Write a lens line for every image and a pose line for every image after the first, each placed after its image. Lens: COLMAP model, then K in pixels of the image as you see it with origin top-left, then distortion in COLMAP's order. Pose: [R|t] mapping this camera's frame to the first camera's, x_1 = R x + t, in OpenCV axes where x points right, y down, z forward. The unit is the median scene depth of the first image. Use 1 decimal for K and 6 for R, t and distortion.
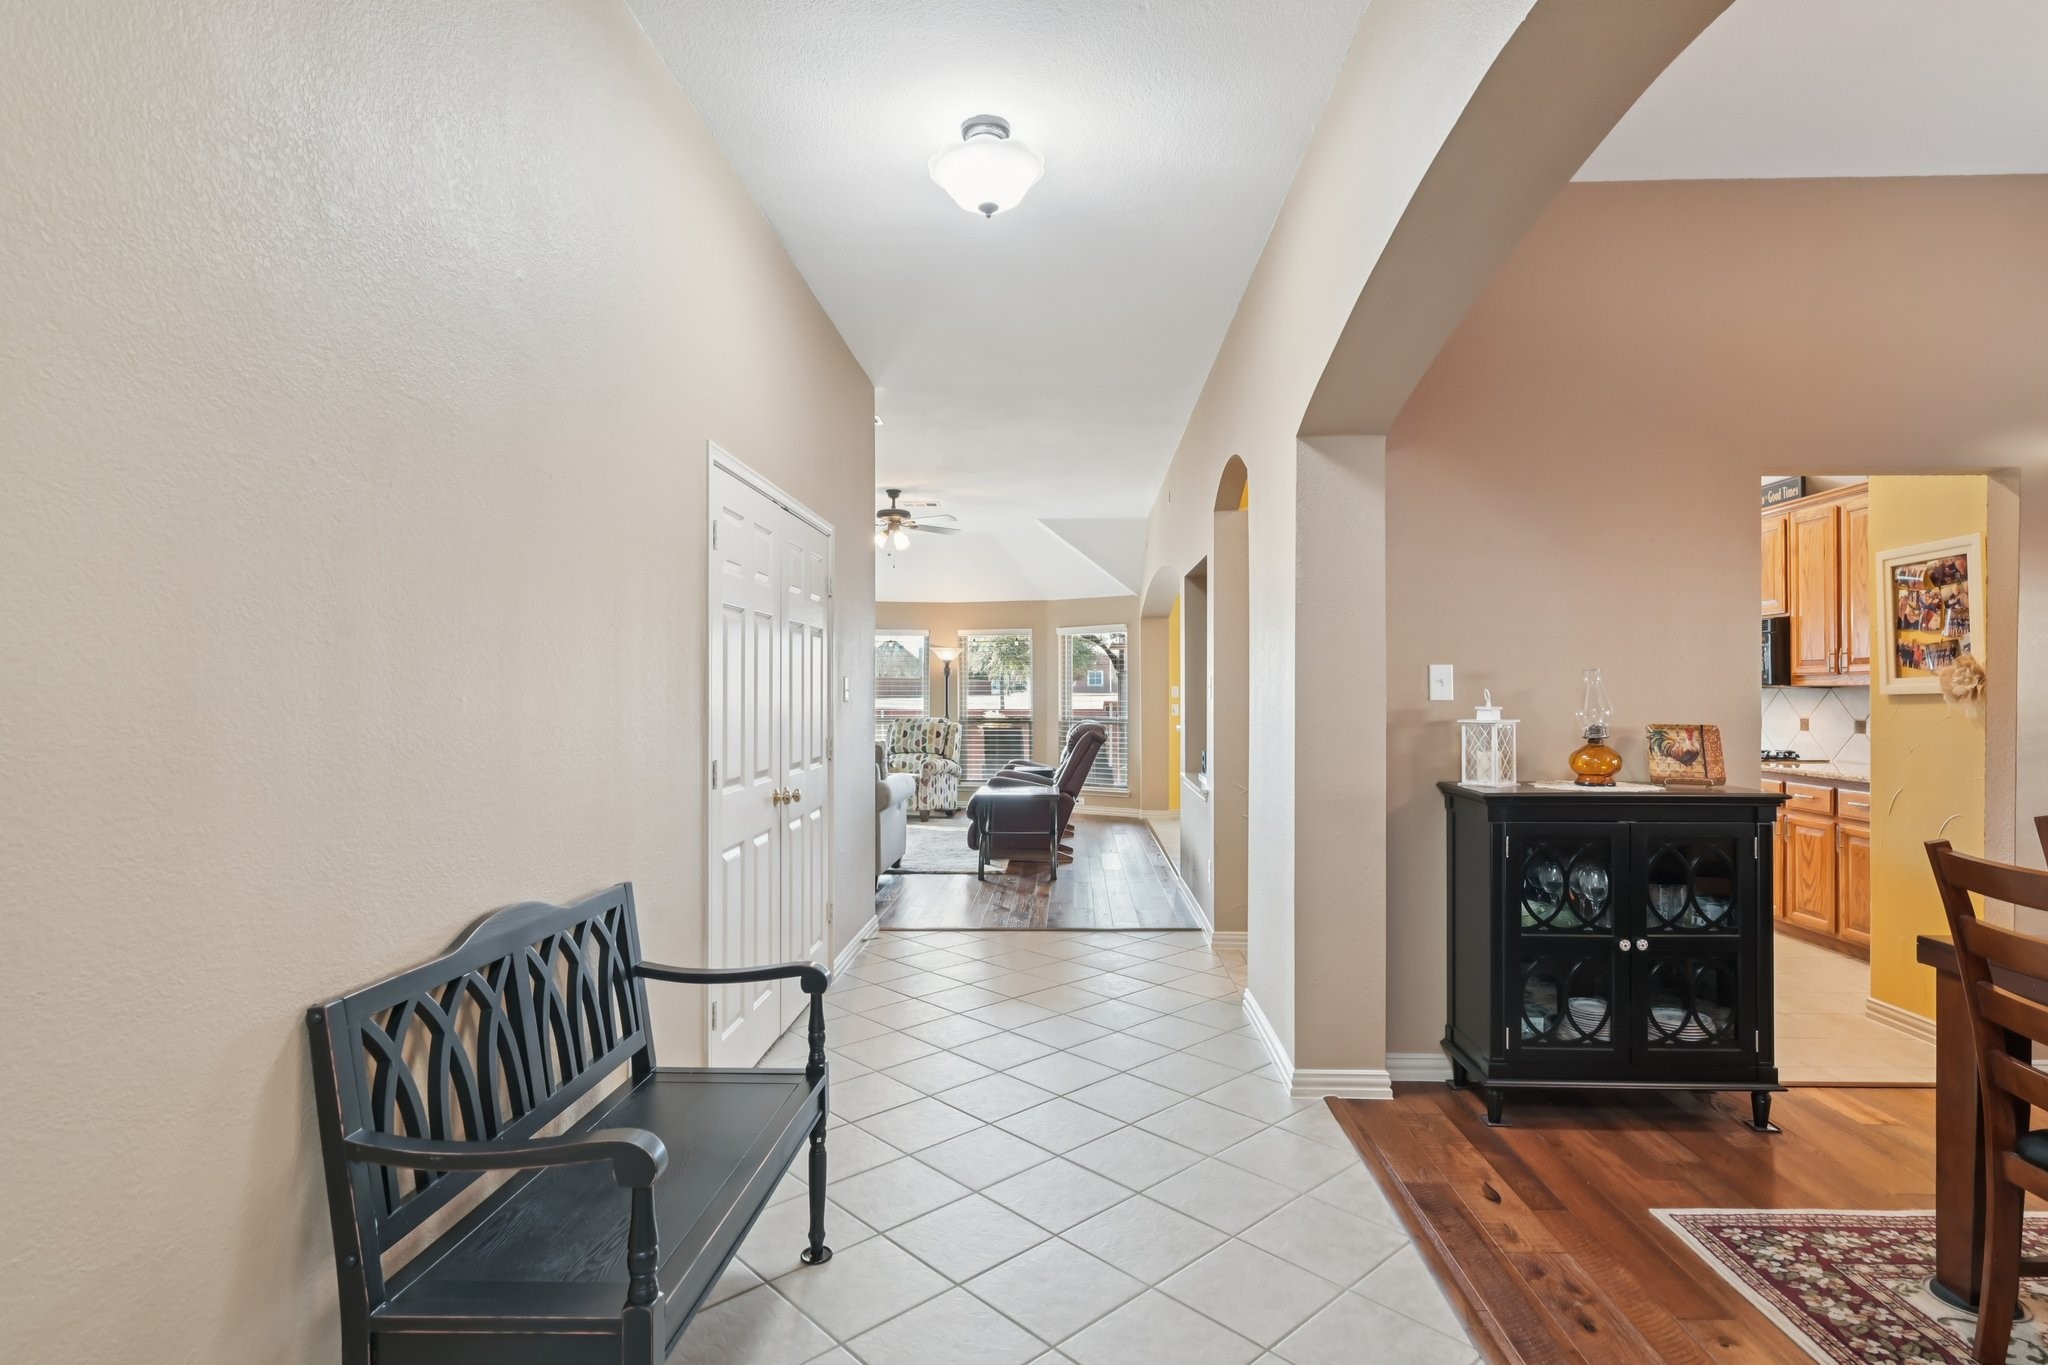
lens RADIAL K [[1030.0, 0, 1024.0], [0, 1030.0, 682.5], [0, 0, 1]] dist [-0.000549, -0.000176]
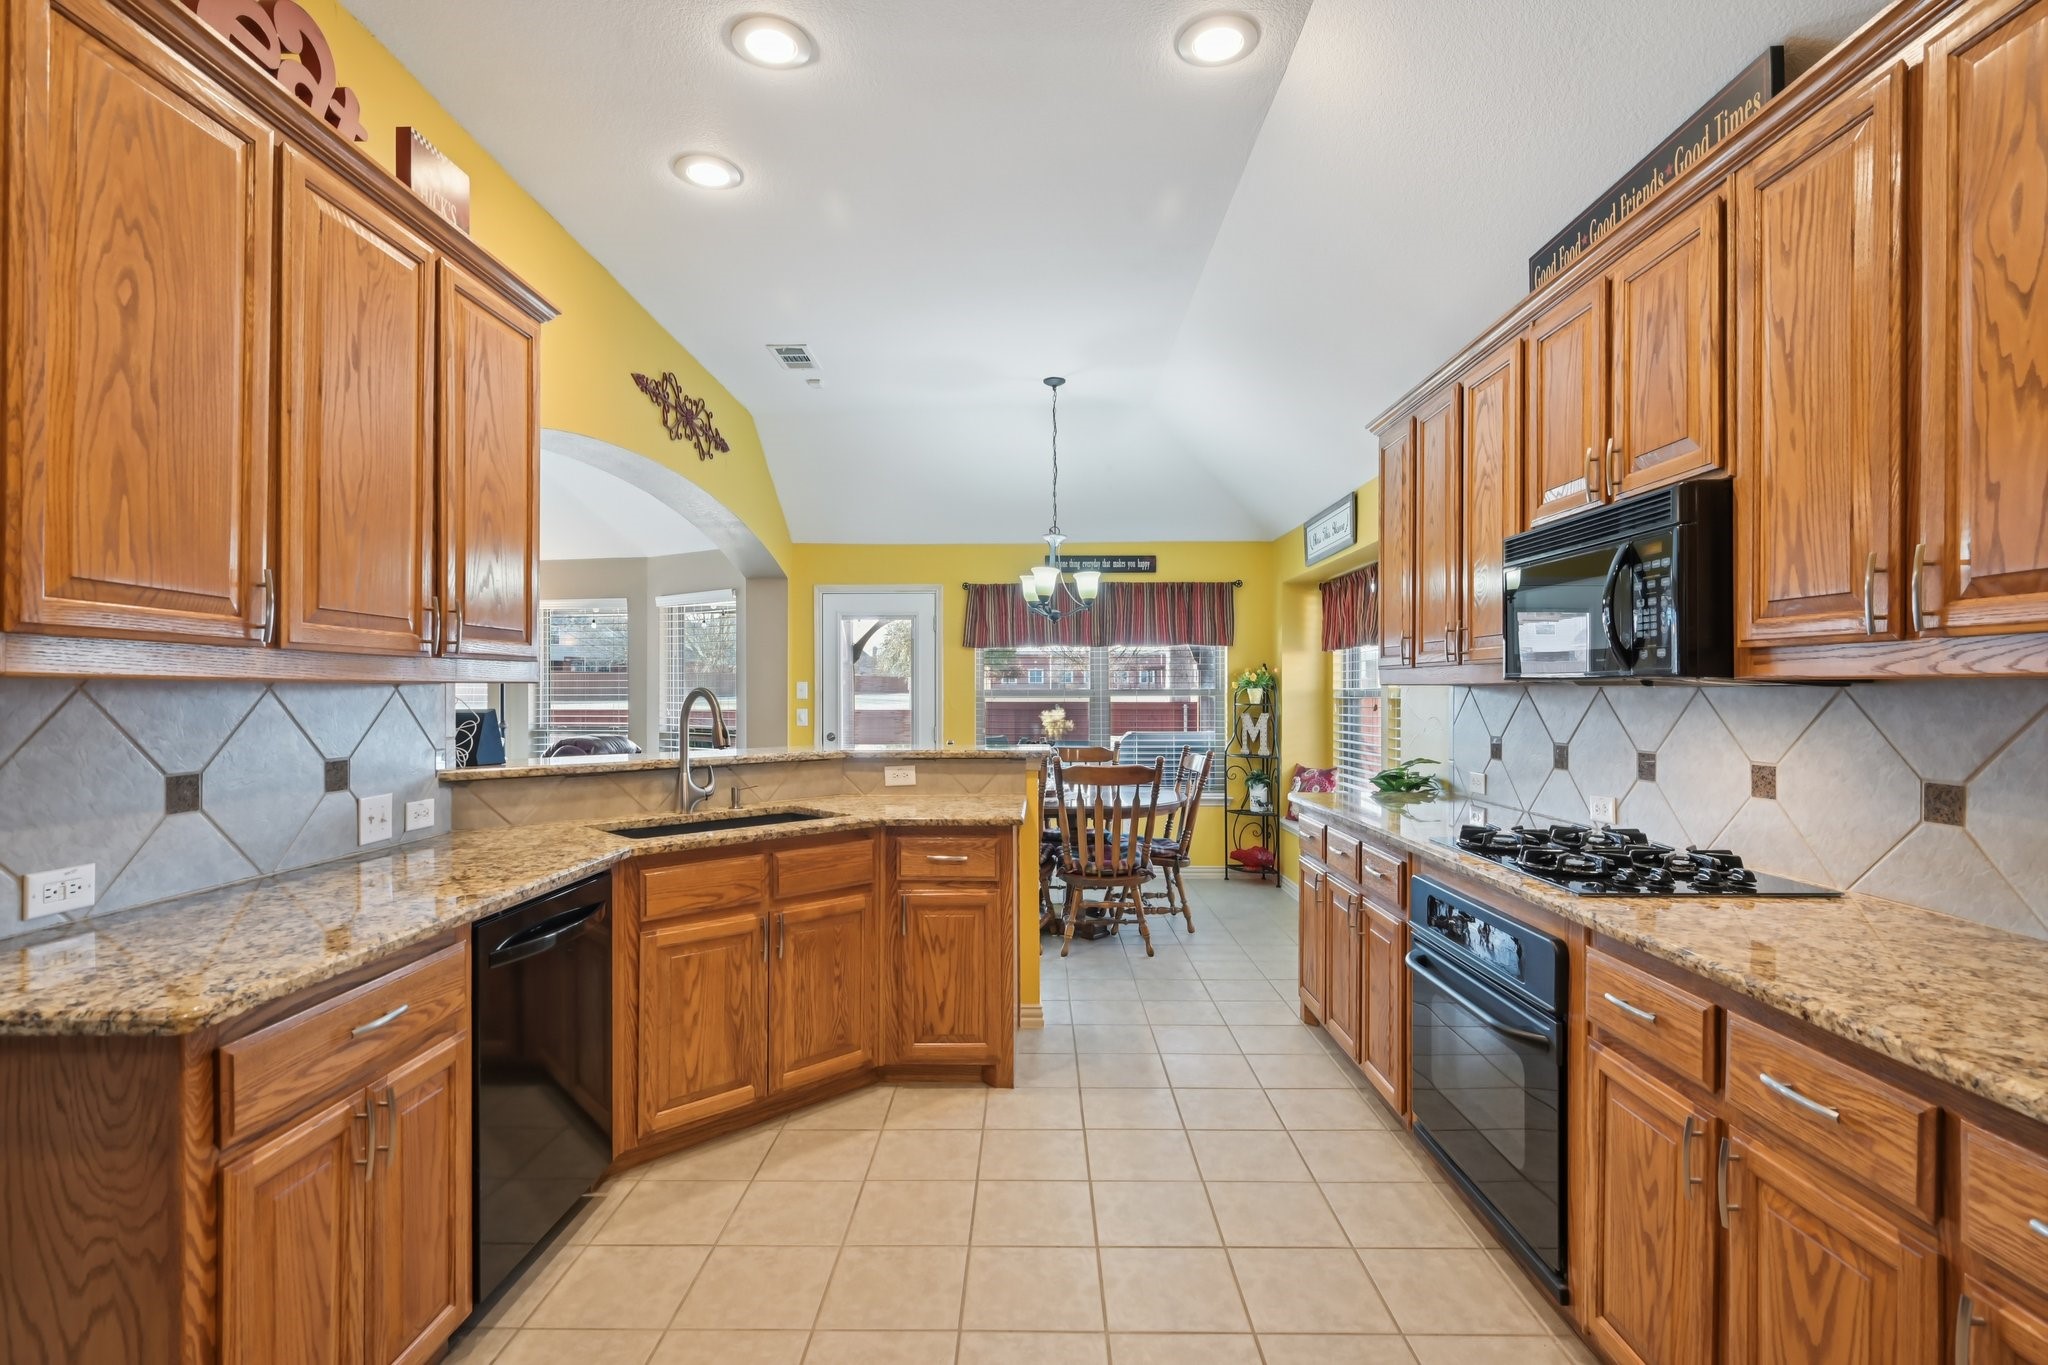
lens RADIAL K [[970.7, 0, 1024.0], [0, 970.7, 682.5], [0, 0, 1]] dist [0.000425, 0.000557]
pose [[0.999291, 0.001605, 0.037626, 0.490681], [-0.001711, 0.999995, 0.002790, 0.004084], [-0.037621, -0.002852, 0.999288, 0.678164]]
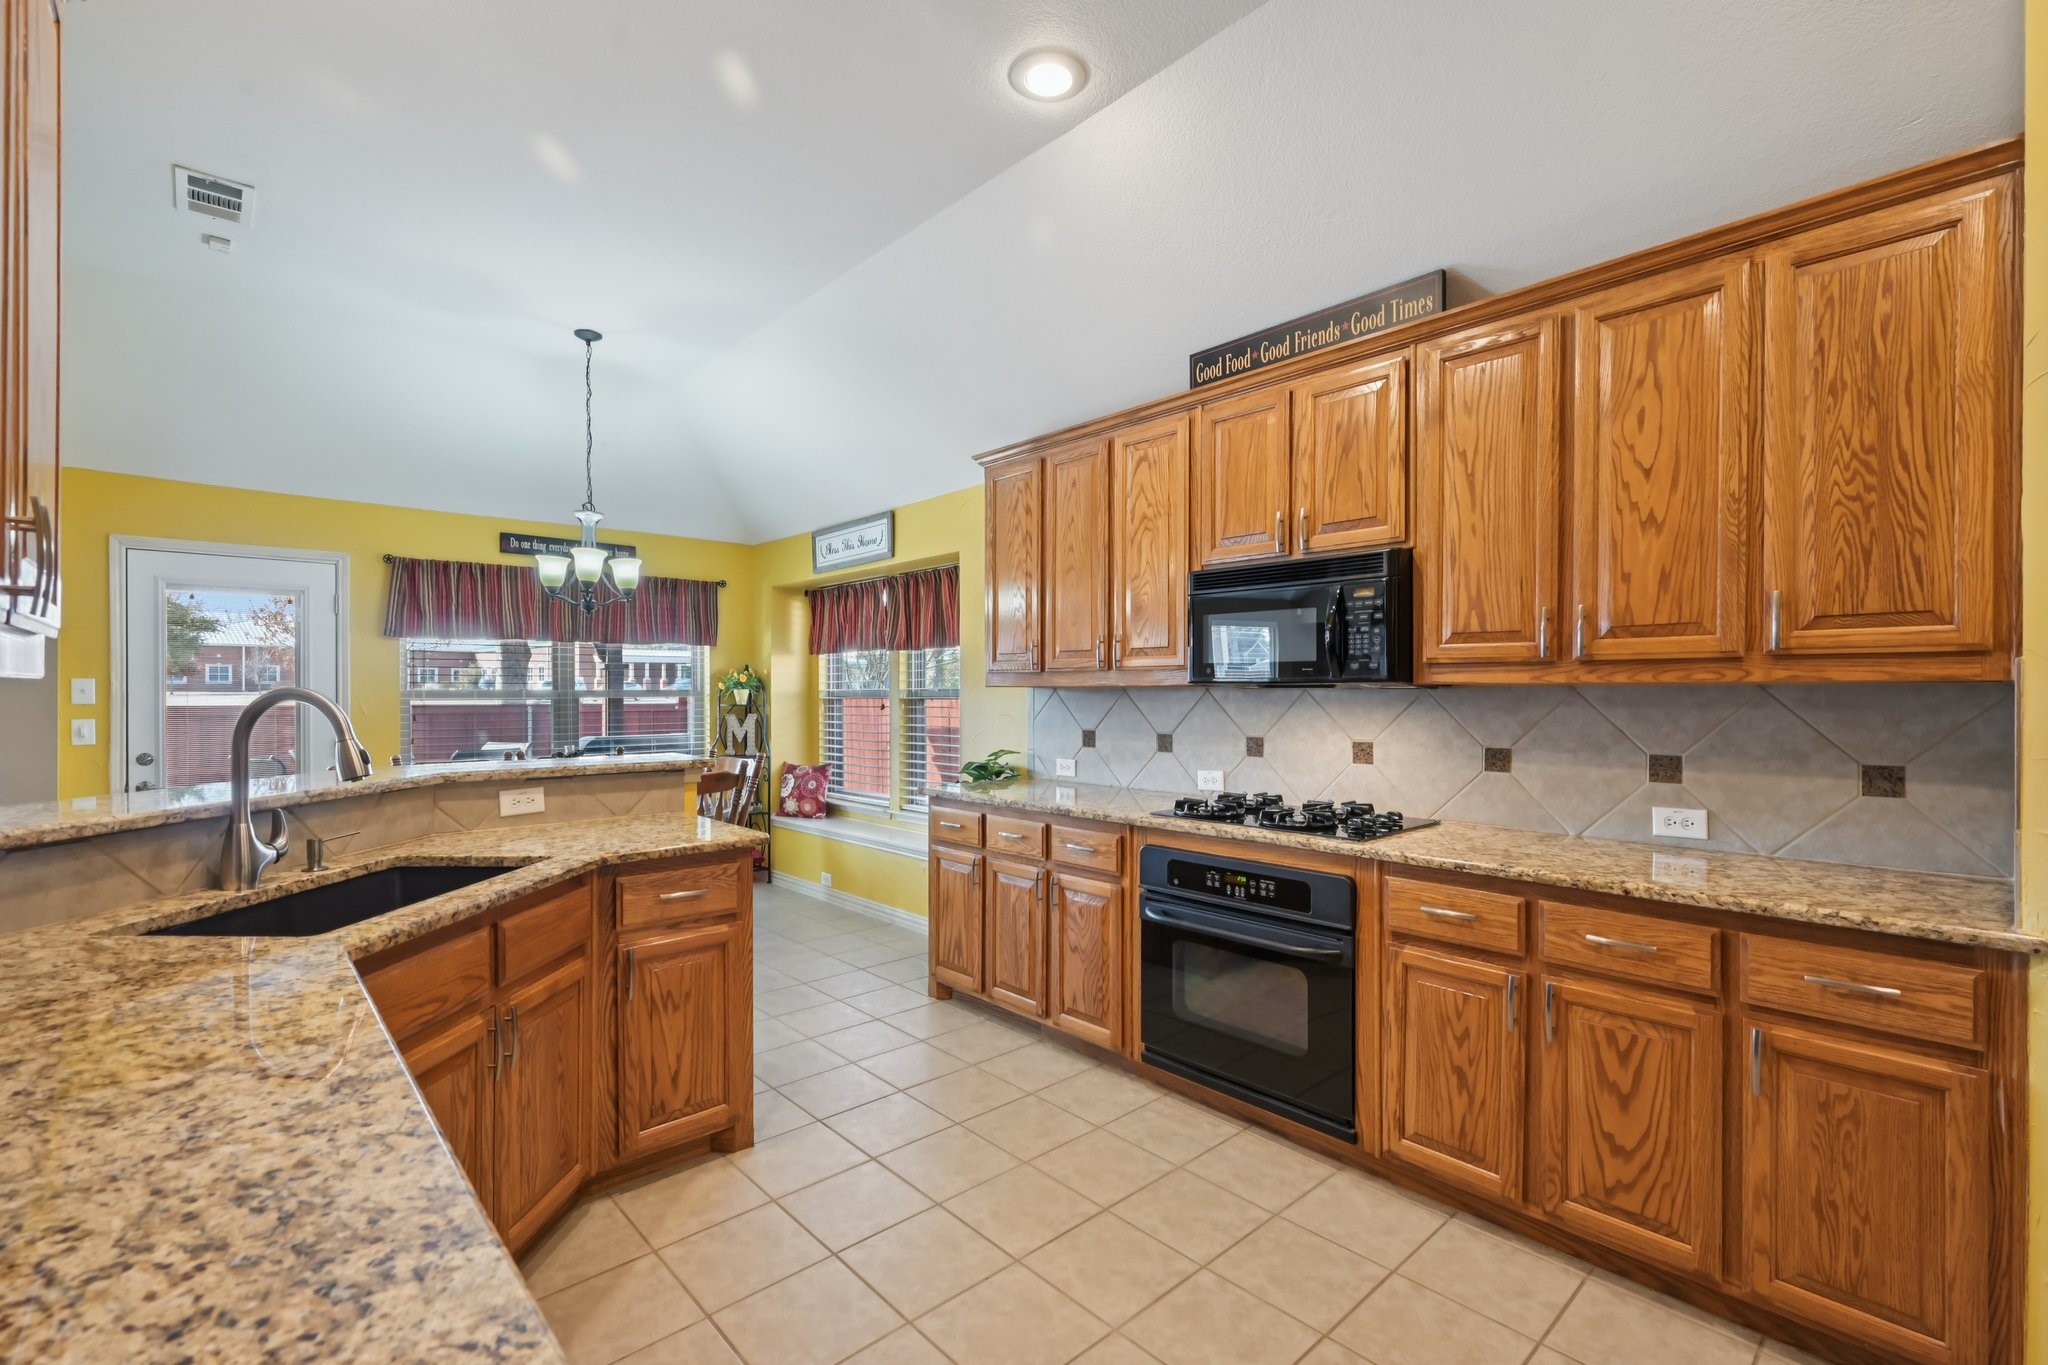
lens RADIAL K [[902.5, 0, 1031.1], [0, 902.5, 685.2], [0, 0, 1]] dist [0.001249, 0.000229]
pose [[0.703001, 0.006436, 0.711160, 0.288836], [-0.009114, 0.999958, -0.000041, 0.005753], [-0.711131, -0.006452, 0.703030, 0.811912]]
